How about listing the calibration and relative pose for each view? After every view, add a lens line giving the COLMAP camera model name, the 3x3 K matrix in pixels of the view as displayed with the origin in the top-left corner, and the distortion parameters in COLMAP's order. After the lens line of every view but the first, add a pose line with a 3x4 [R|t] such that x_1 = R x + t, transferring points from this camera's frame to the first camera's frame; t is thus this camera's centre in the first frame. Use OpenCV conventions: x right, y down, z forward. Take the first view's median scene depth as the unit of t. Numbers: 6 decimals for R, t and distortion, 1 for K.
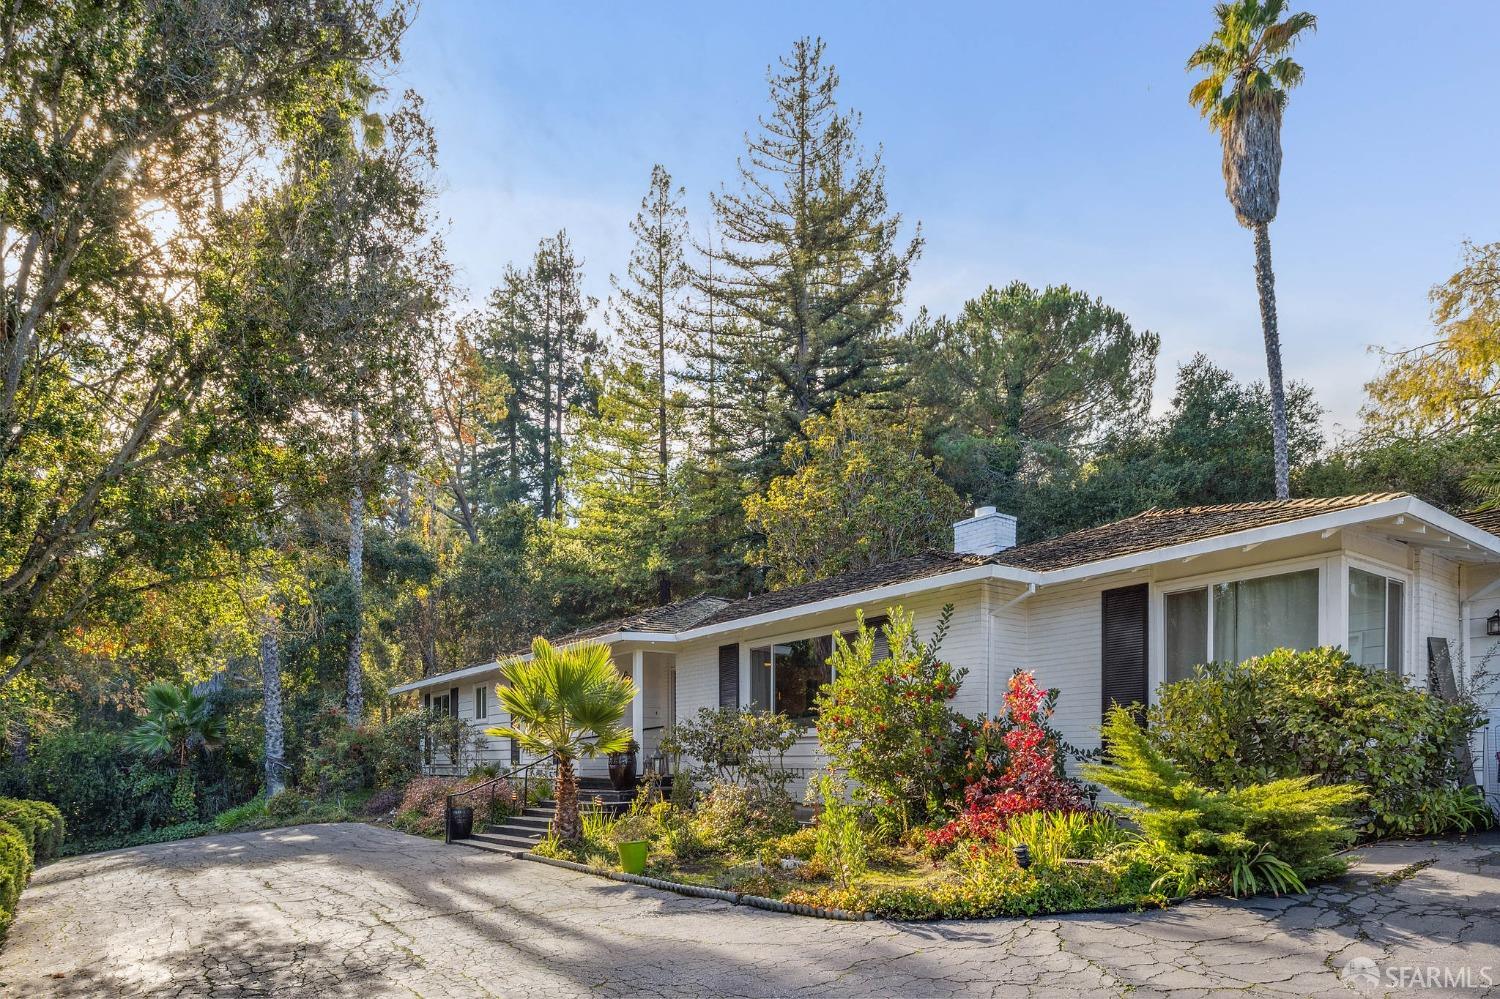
lens RADIAL K [[765.2, 0, 748.8], [0, 765.2, 421.8], [0, 0, 1]] dist [-0.003846, -0.000517]
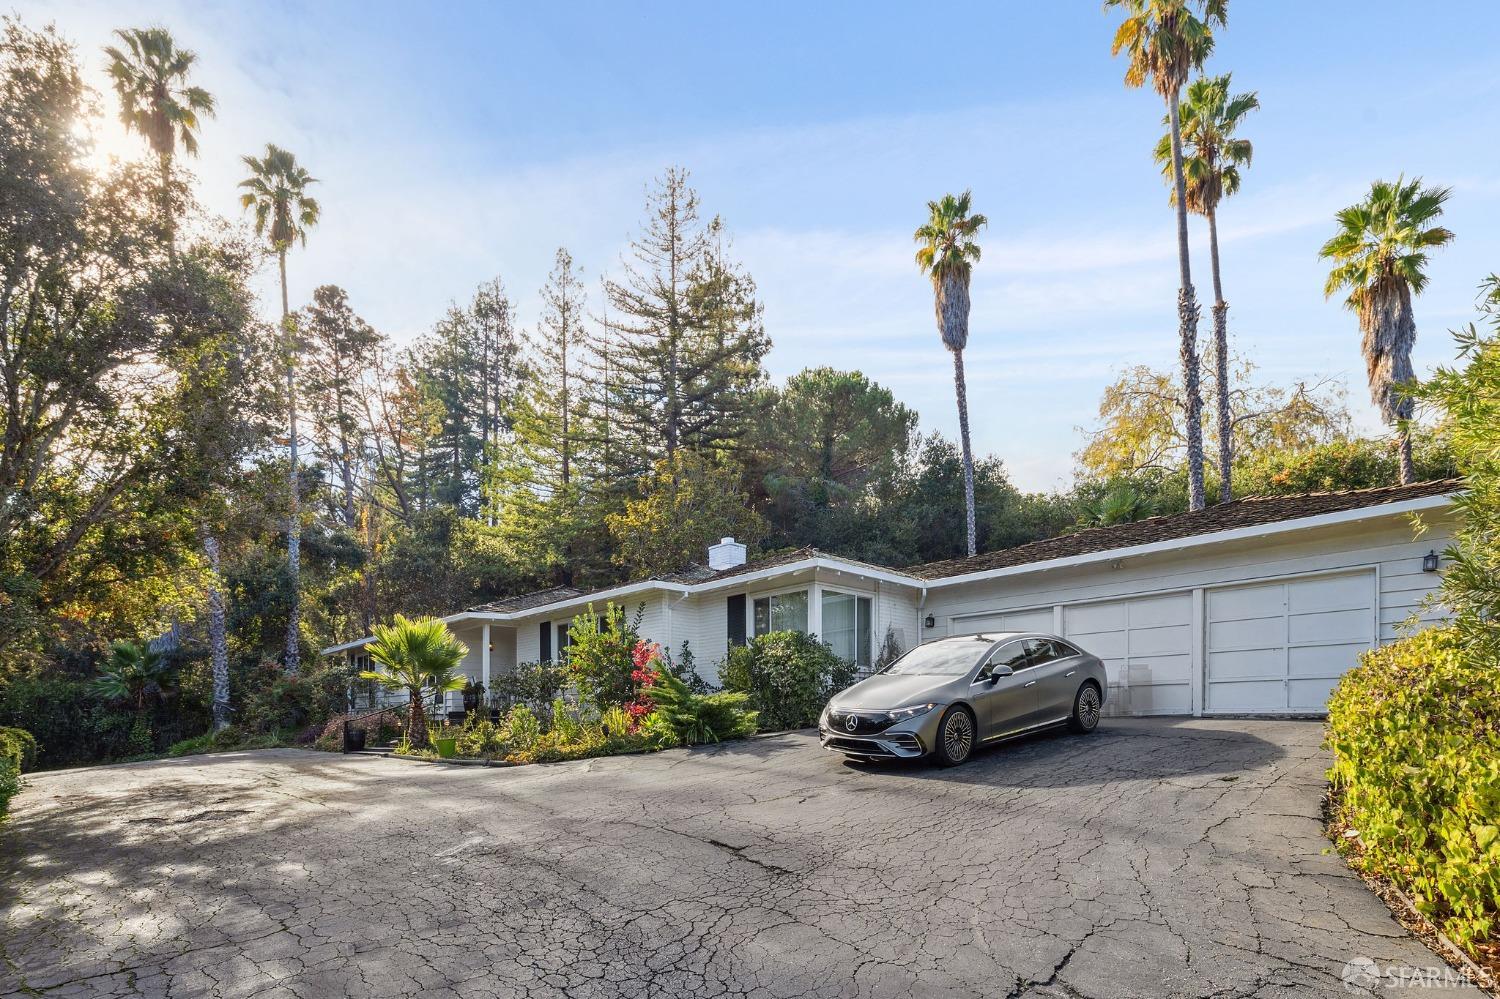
lens RADIAL K [[631.2, 0, 746.9], [0, 631.2, 484.4], [0, 0, 1]] dist [-0.000519, 0.000124]
pose [[0.990504, 0.052368, 0.127116, 0.083840], [-0.060538, 0.996283, 0.061281, -0.033555], [-0.123435, -0.068395, 0.989993, -0.110342]]
